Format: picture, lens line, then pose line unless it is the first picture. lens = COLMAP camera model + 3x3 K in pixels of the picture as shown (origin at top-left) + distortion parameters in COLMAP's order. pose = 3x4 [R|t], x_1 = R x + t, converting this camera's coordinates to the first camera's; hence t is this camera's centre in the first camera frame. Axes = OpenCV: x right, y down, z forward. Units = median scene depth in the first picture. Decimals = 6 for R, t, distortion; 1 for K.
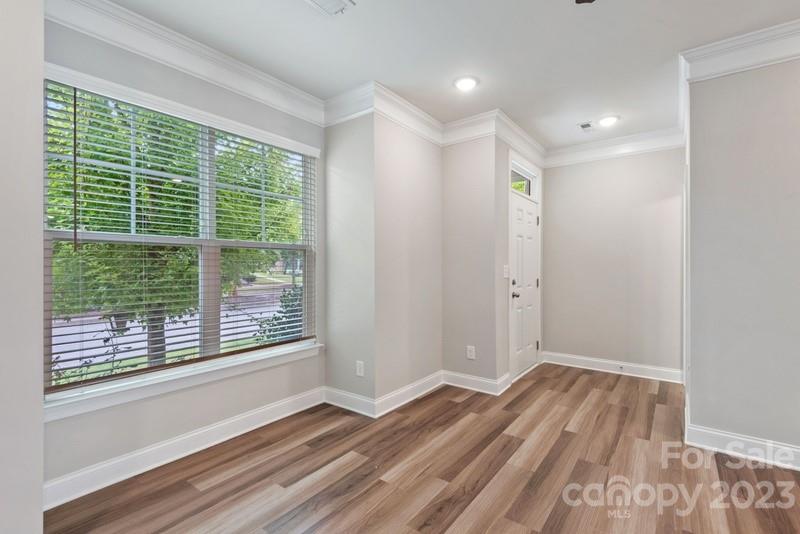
lens RADIAL K [[369.1, 0, 397.4], [0, 369.1, 266.2], [0, 0, 1]] dist [0.003946, 0.000465]
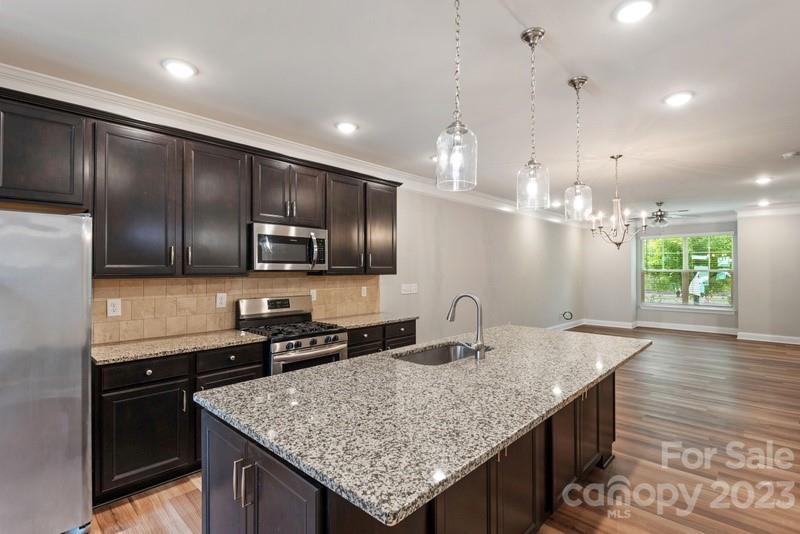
lens RADIAL K [[382.4, 0, 400.6], [0, 382.4, 265.4], [0, 0, 1]] dist [0.001748, -0.003878]
pose [[-0.098835, -0.014728, -0.994995, 2.580565], [-0.002887, 0.999891, -0.014513, -0.049278], [0.995100, 0.001438, -0.098866, -0.971570]]
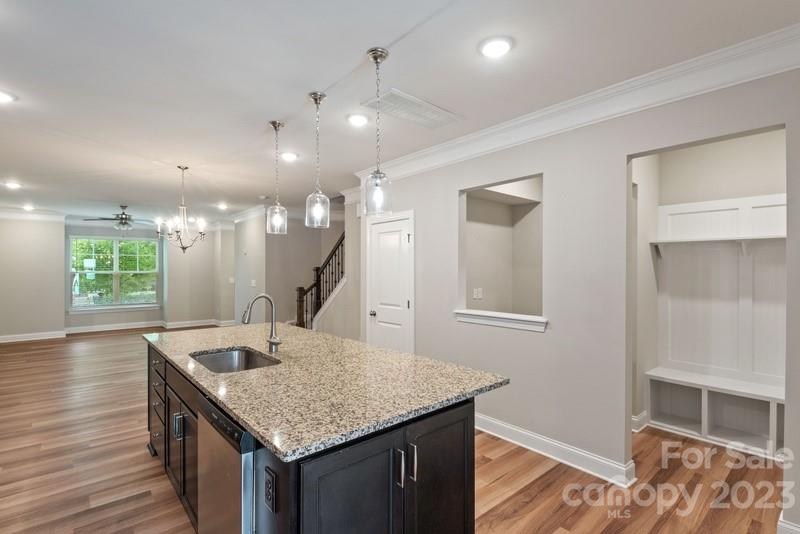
lens RADIAL K [[382.4, 0, 401.4], [0, 382.4, 270.2], [0, 0, 1]] dist [0.001748, -0.003878]
pose [[0.978398, -0.008444, -0.206555, 2.305294], [0.008698, 0.999962, 0.000321, -0.054690], [0.206545, -0.002111, 0.978435, -1.568637]]
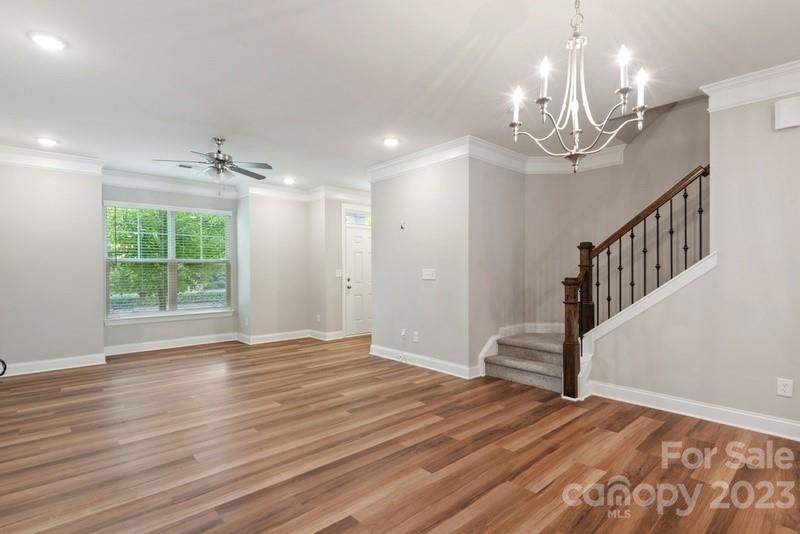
lens RADIAL K [[387.9, 0, 407.4], [0, 387.9, 271.8], [0, 0, 1]] dist [0.001737, -0.000107]
pose [[0.982260, -0.006917, -0.187395, 1.110536], [0.007870, 0.999960, 0.004343, 0.001549], [0.187358, -0.005741, 0.982275, -0.873835]]
